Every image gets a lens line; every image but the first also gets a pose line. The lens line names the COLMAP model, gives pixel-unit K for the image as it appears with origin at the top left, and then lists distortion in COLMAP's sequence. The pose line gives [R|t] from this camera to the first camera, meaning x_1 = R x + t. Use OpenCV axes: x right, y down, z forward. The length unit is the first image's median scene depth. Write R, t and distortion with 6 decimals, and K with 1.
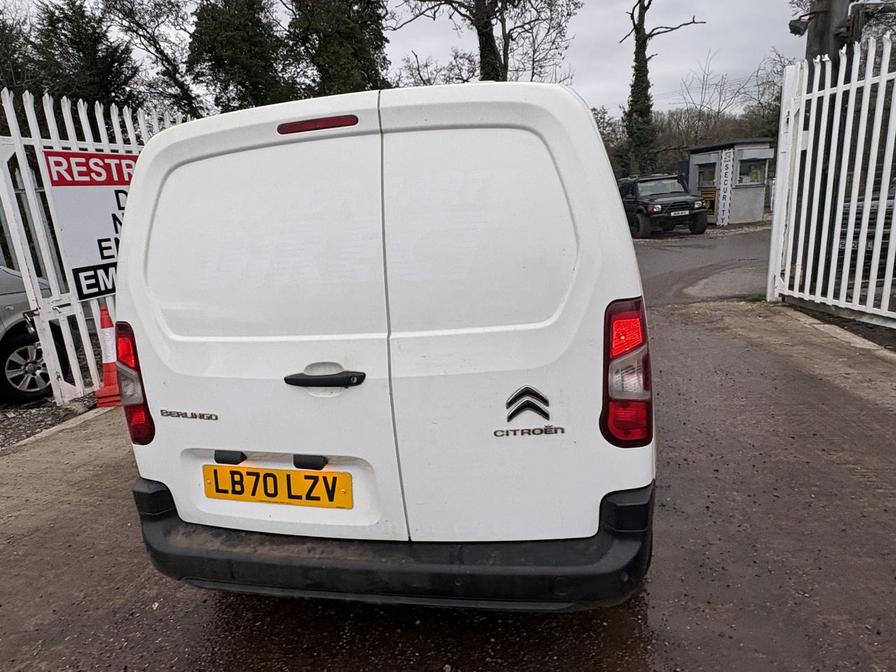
lens RADIAL K [[531.6, 0, 447.8], [0, 531.6, 338.6], [0, 0, 1]] dist [0.001550, -0.001527]
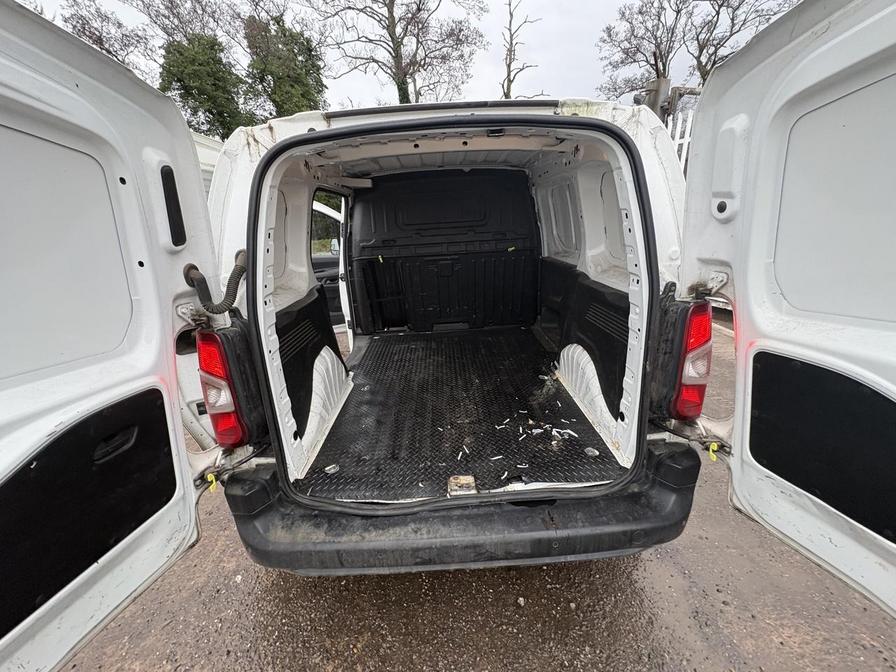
lens RADIAL K [[355.0, 0, 448.7], [0, 355.0, 336.7], [0, 0, 1]] dist [-0.001257, 0.000188]
pose [[0.978473, -0.041137, 0.202235, -0.026441], [0.024353, 0.996101, 0.084791, -0.005390], [-0.204934, -0.078041, 0.975660, 0.024229]]
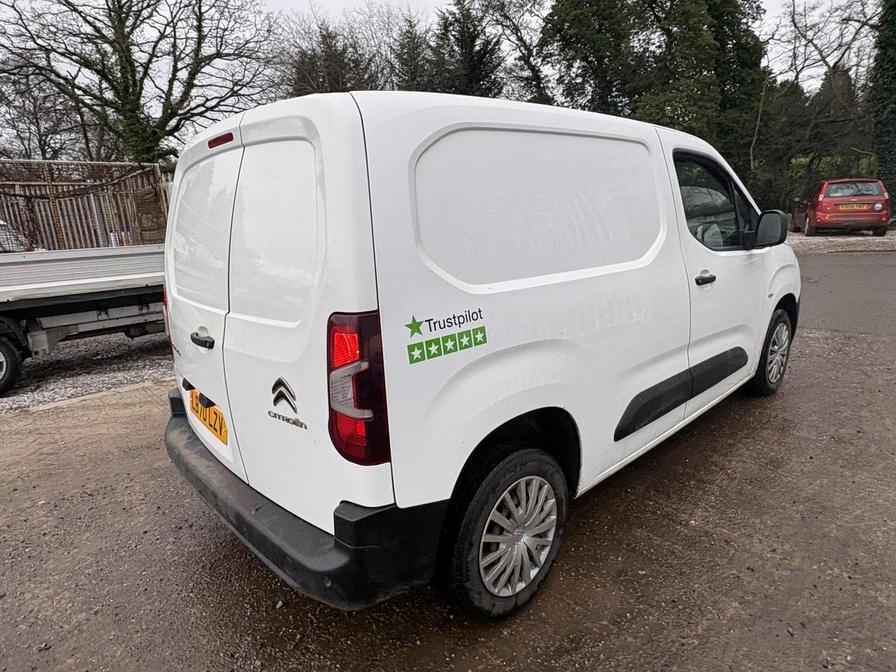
lens RADIAL K [[528.9, 0, 447.8], [0, 528.9, 334.1], [0, 0, 1]] dist [0.001082, -0.000983]
pose [[0.802946, 0.173250, -0.570318, 0.077411], [-0.148757, 0.984795, 0.089725, -0.011200], [0.577191, 0.012794, 0.816509, 0.022678]]
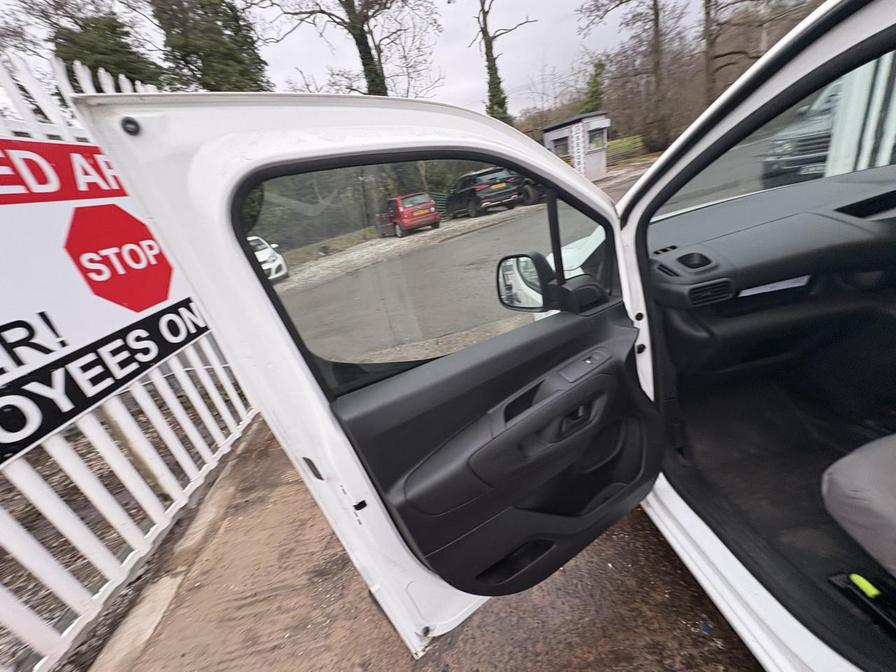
lens RADIAL K [[356.5, 0, 446.1], [0, 356.5, 336.3], [0, 0, 1]] dist [0.000152, -0.000205]
pose [[0.945604, -0.242235, 0.217151, -0.076197], [0.215241, 0.966370, 0.140712, -0.043679], [-0.243934, -0.086318, 0.965943, 0.181118]]
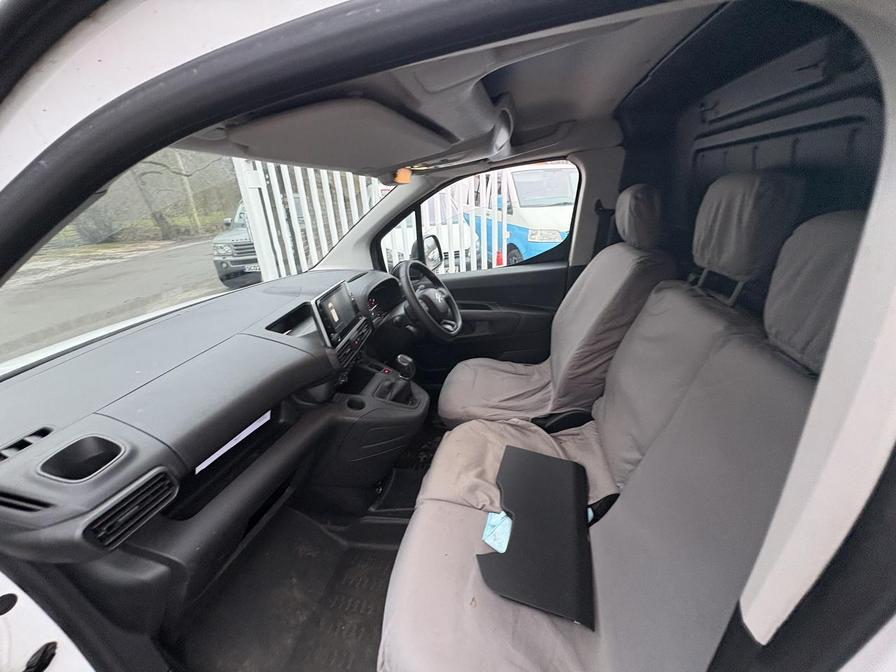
lens RADIAL K [[356.1, 0, 448.0], [0, 356.1, 337.8], [0, 0, 1]] dist [-0.001555, 0.000016]
pose [[0.034524, -0.306184, 0.951346, -0.046732], [0.308268, 0.908761, 0.281291, -0.047033], [-0.950673, 0.283559, 0.125761, 0.192145]]
